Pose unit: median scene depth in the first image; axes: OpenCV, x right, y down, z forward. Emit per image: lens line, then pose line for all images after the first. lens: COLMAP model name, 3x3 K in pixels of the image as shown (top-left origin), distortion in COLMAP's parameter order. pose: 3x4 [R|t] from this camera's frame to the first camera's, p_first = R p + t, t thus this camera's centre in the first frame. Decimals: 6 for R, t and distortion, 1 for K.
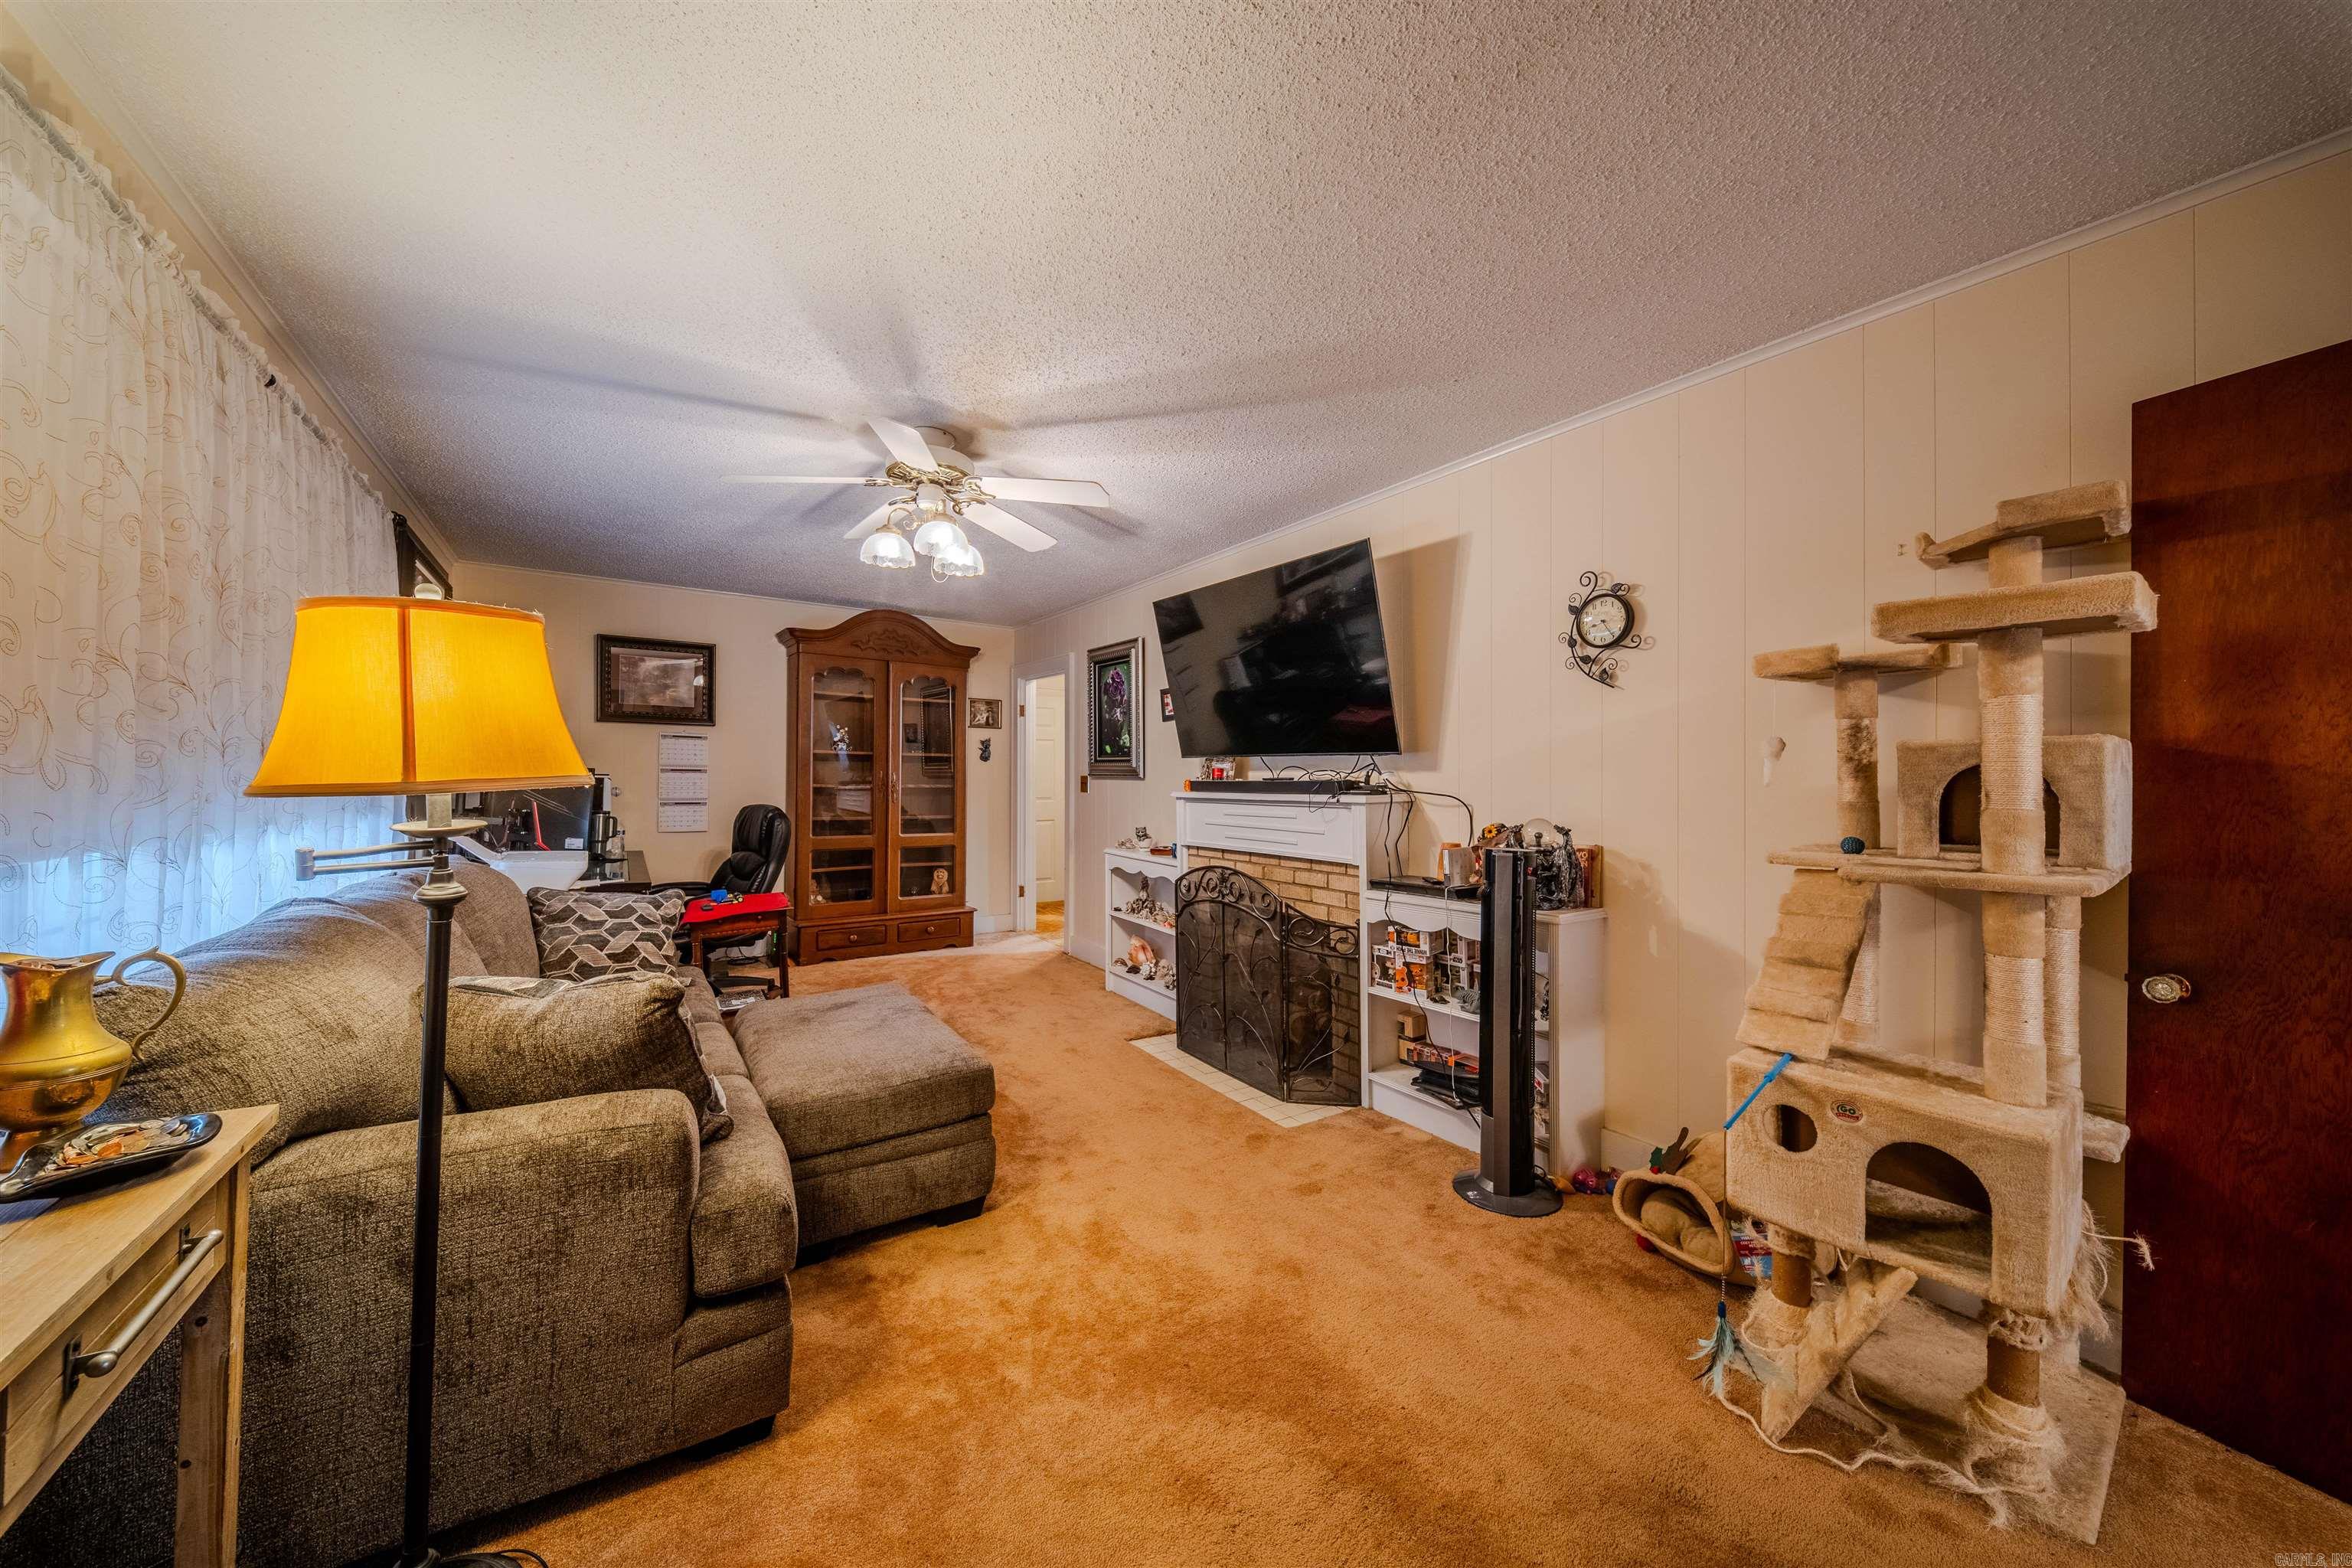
lens RADIAL K [[819.6, 0, 1180.8], [0, 819.6, 778.8], [0, 0, 1]] dist [0.004116, -0.003954]
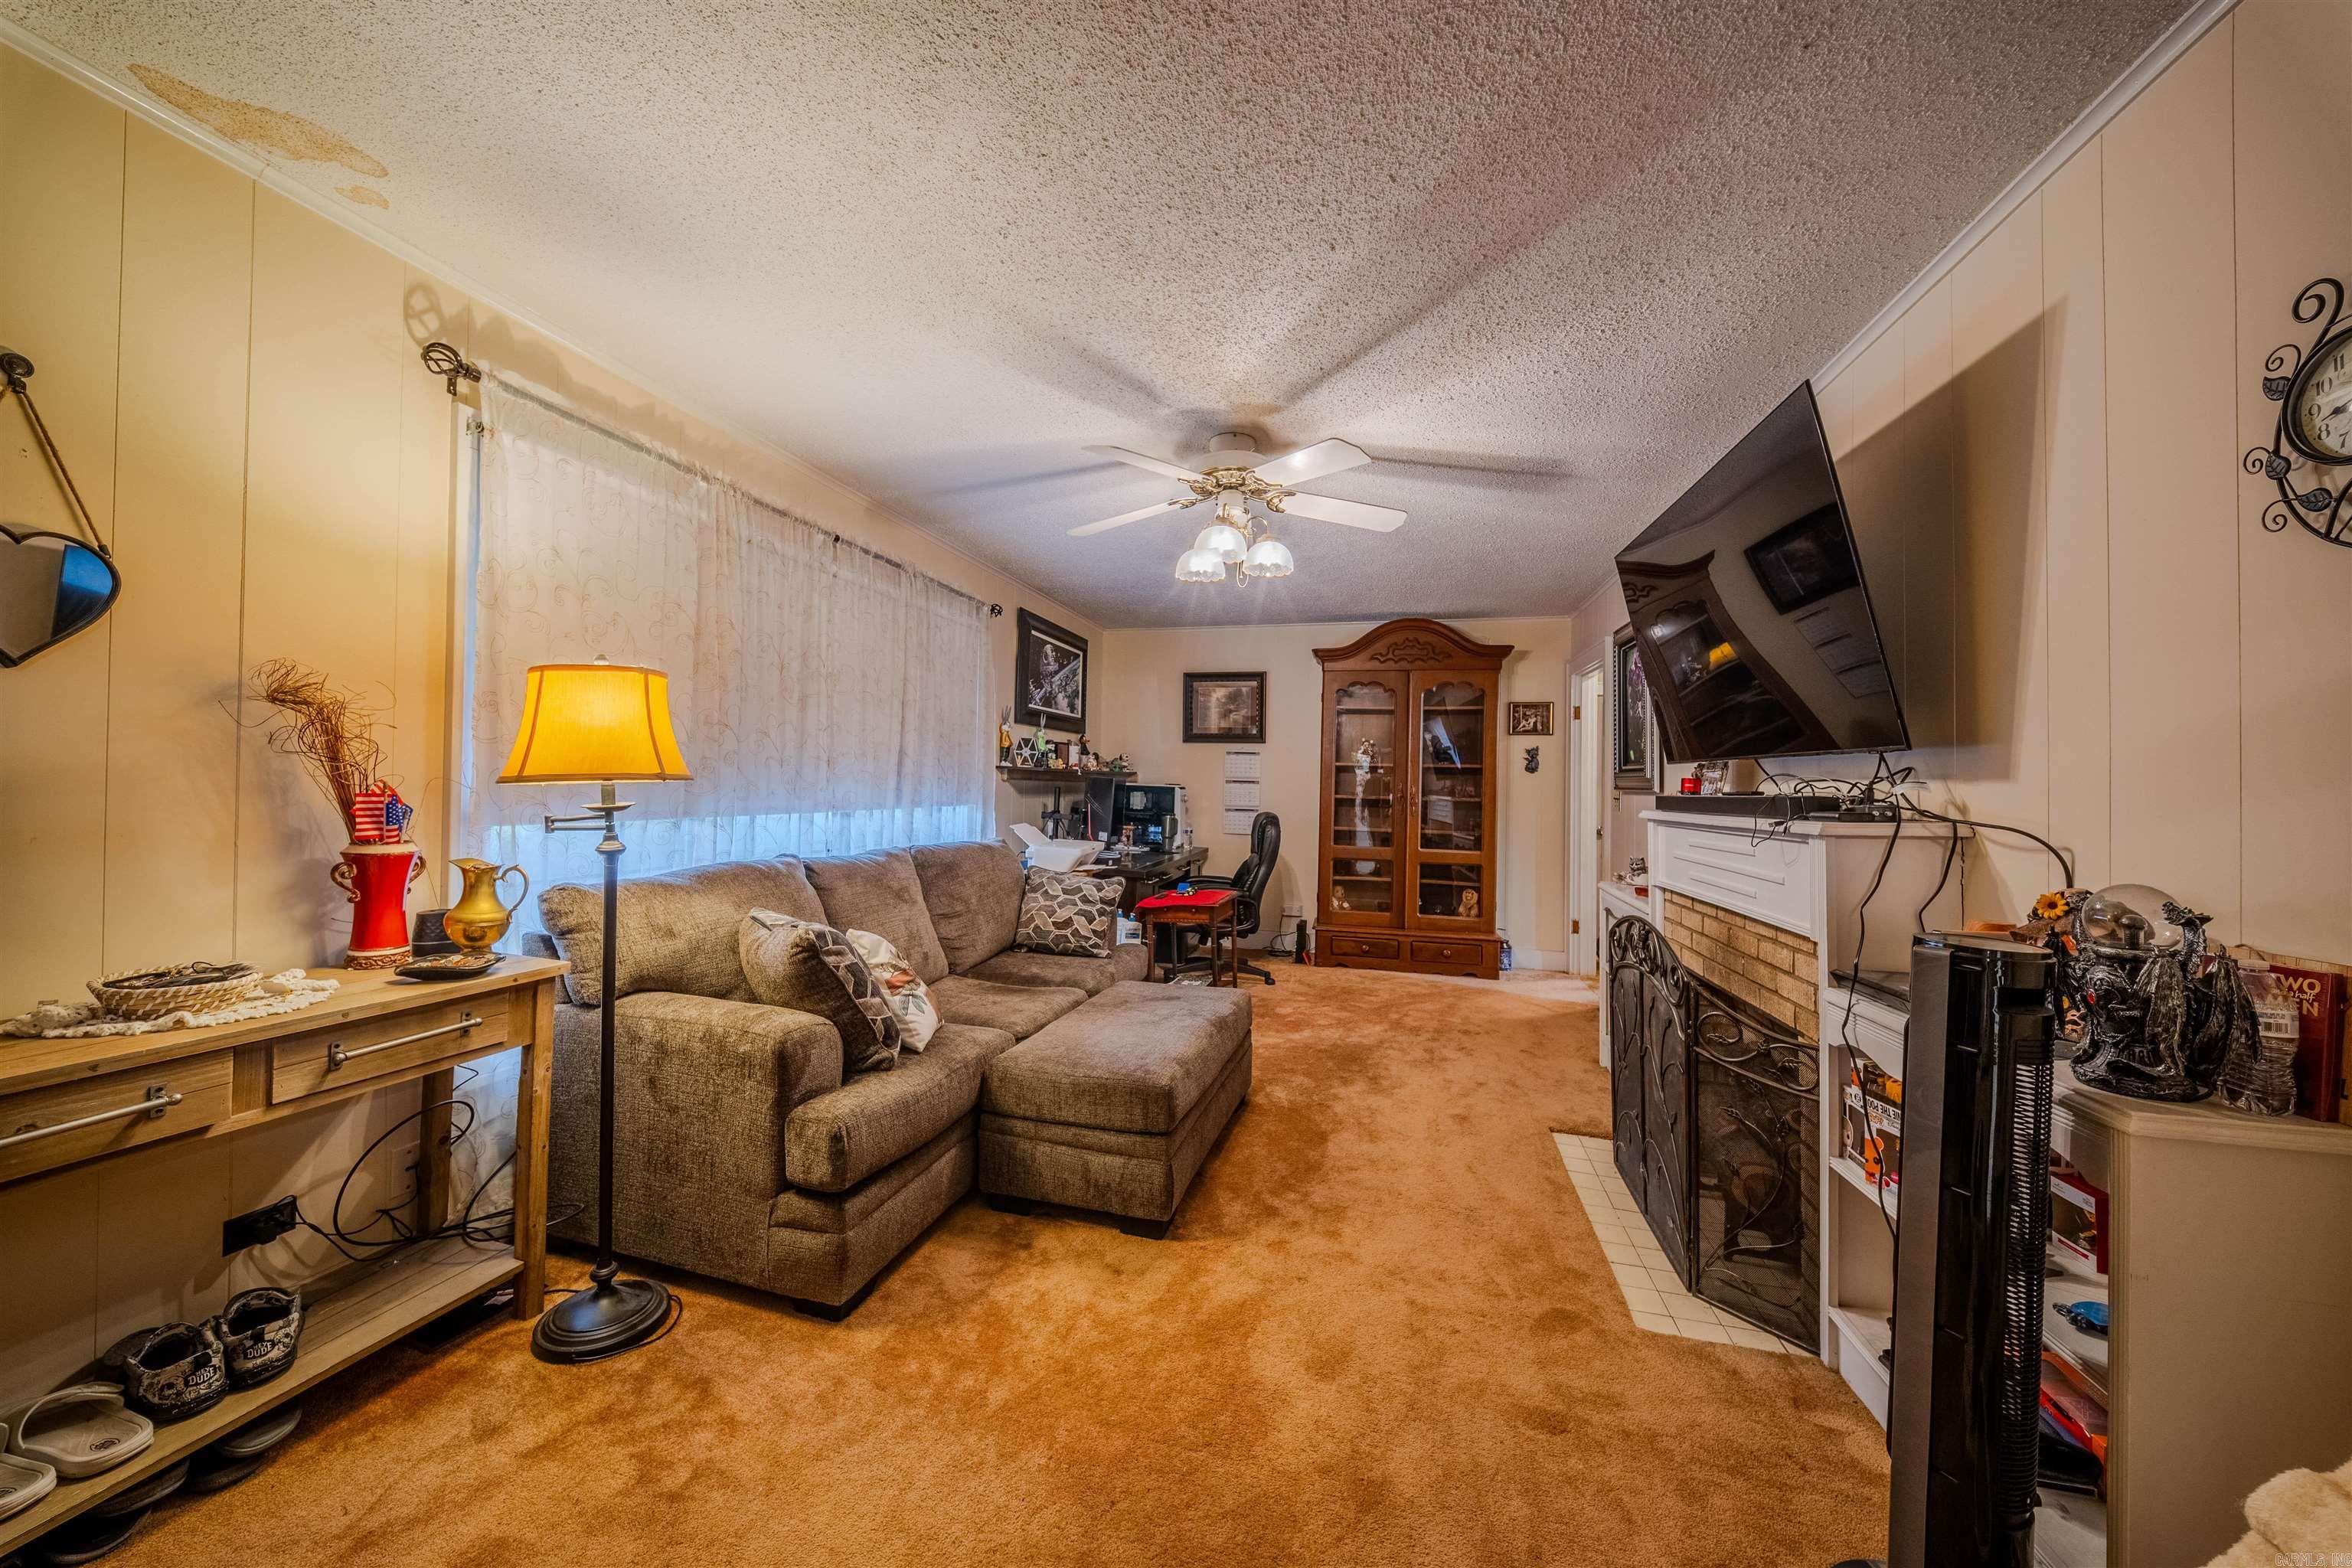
lens RADIAL K [[819.6, 0, 1166.7], [0, 819.6, 777.4], [0, 0, 1]] dist [0.004116, -0.003954]
pose [[0.659623, -0.001054, -0.751595, 0.348319], [-0.014579, 0.999793, -0.014197, 0.003588], [0.751455, 0.020322, 0.659472, 0.262448]]
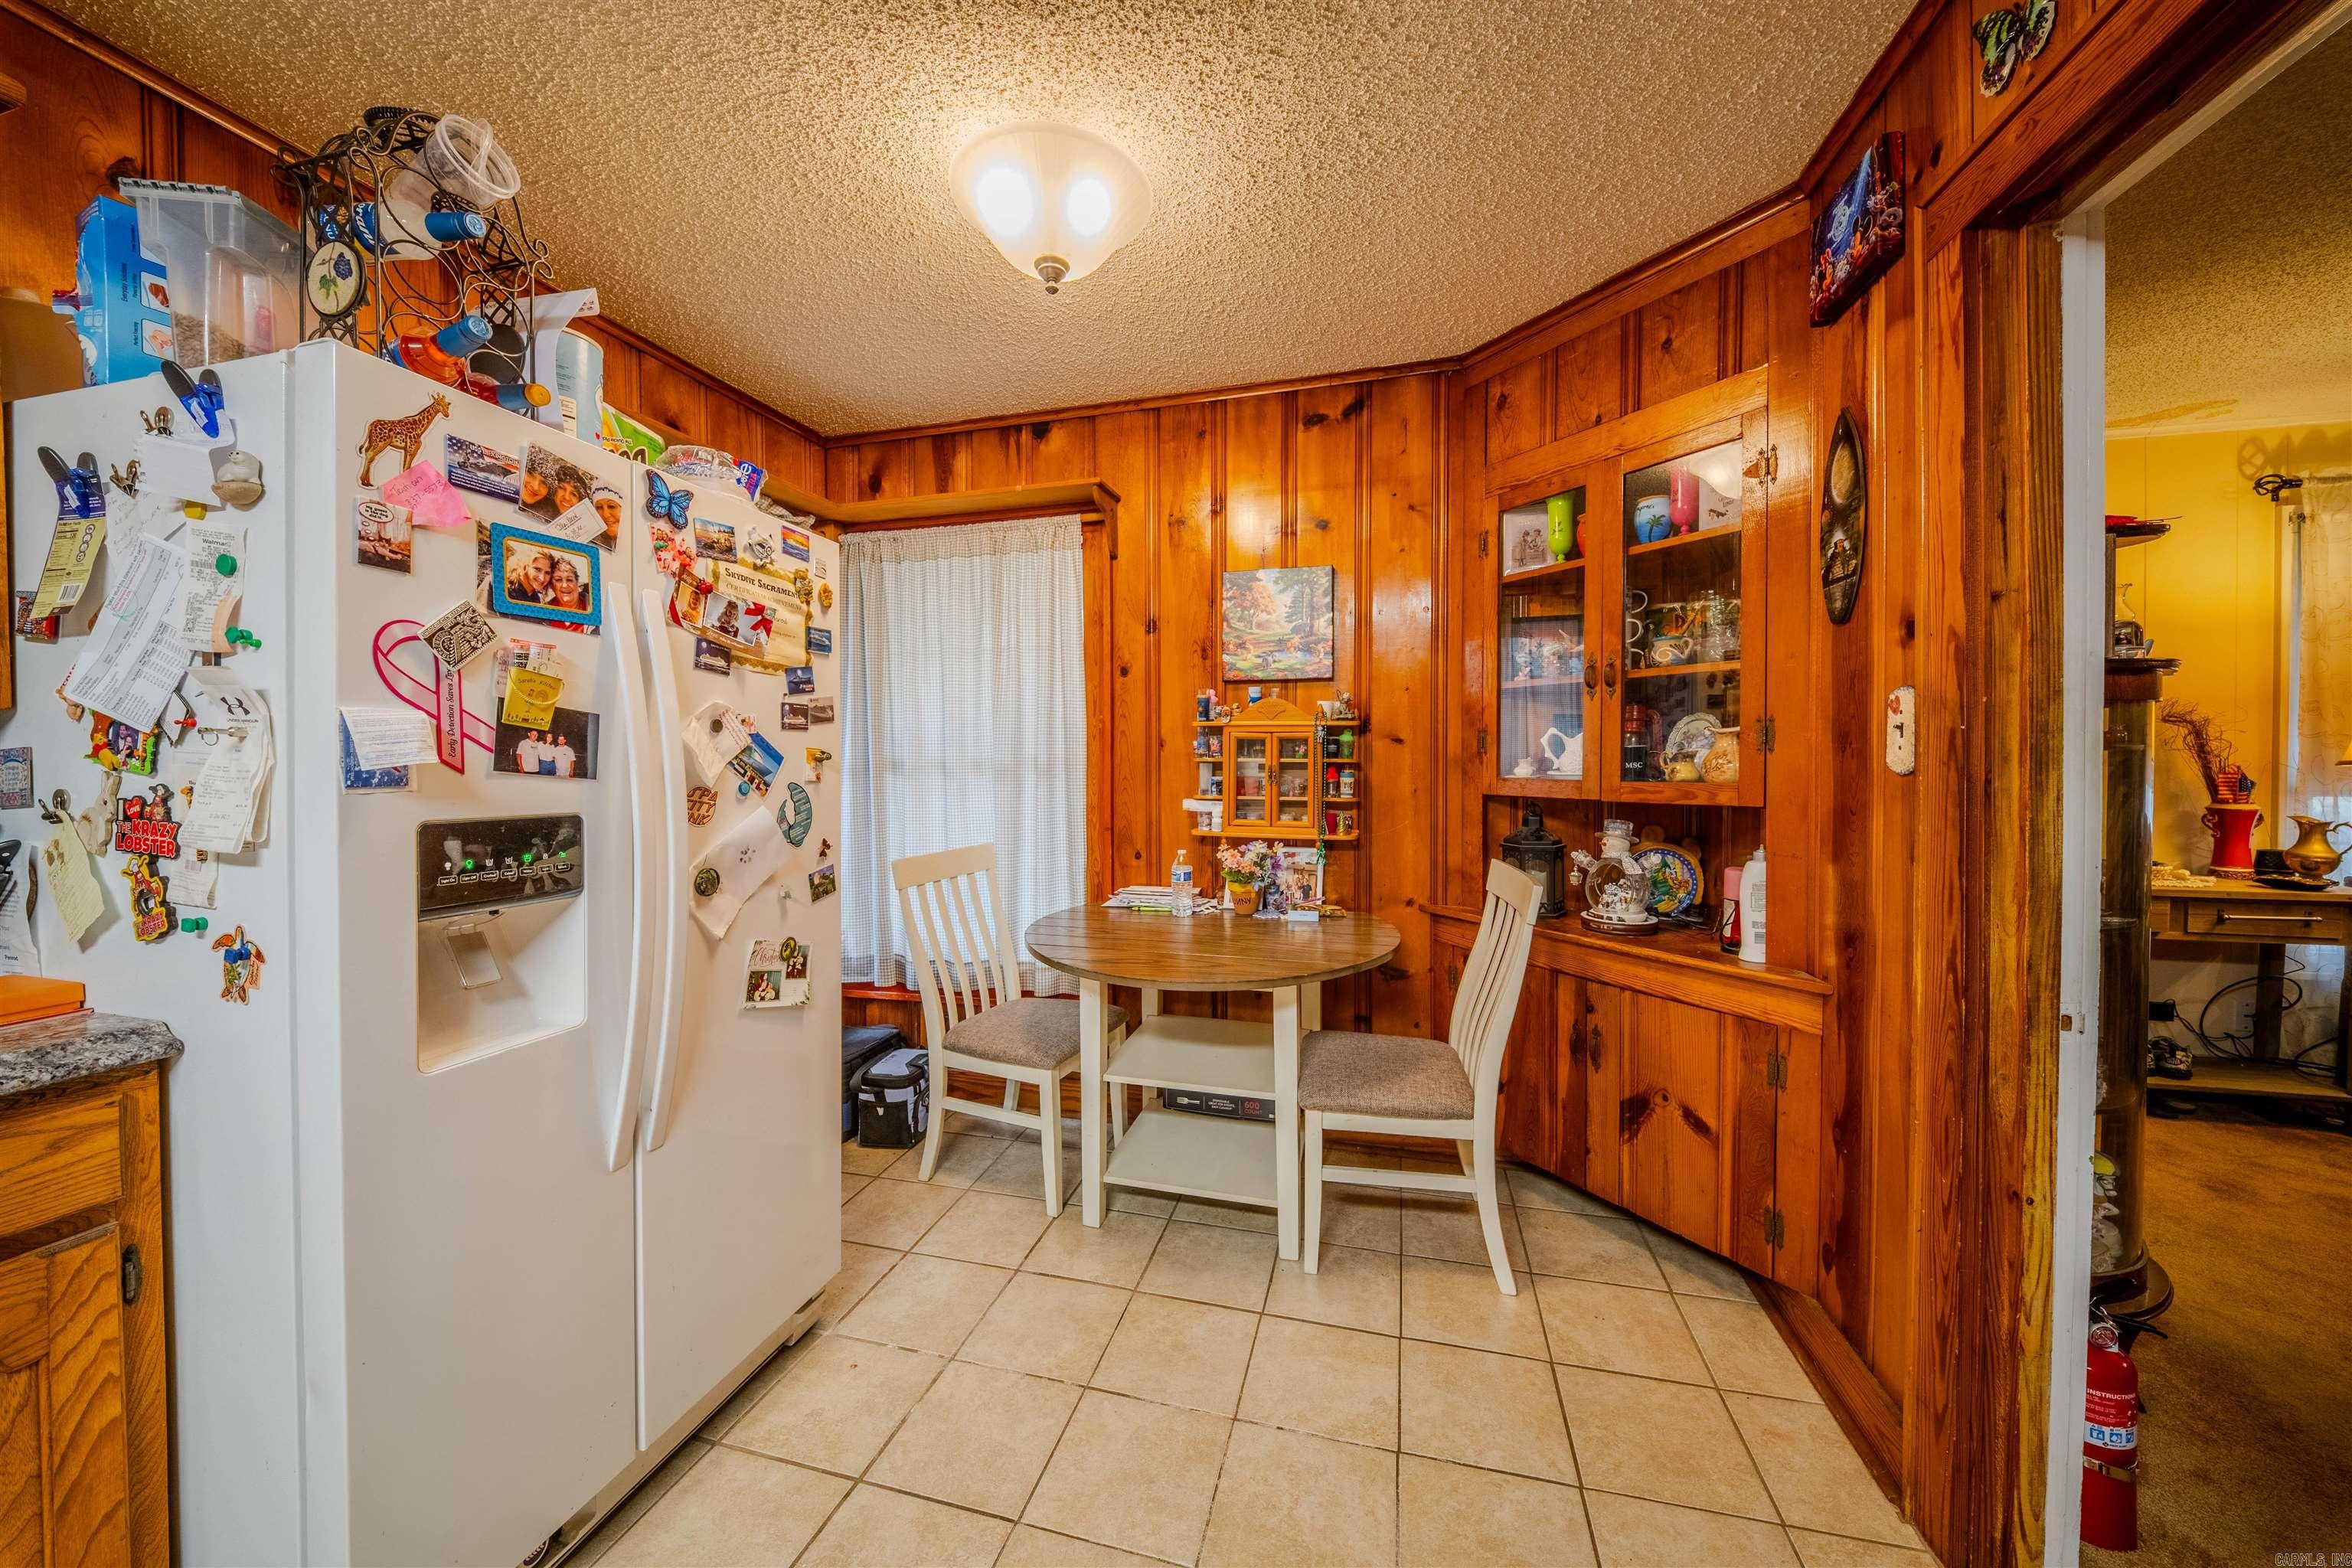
lens RADIAL K [[819.6, 0, 1176.7], [0, 819.6, 777.7], [0, 0, 1]] dist [0.004116, -0.003954]
pose [[-0.759054, 0.009276, -0.650962, 1.043528], [-0.001337, 0.999874, 0.015807, 0.007367], [0.651027, 0.012869, -0.758946, 0.154560]]
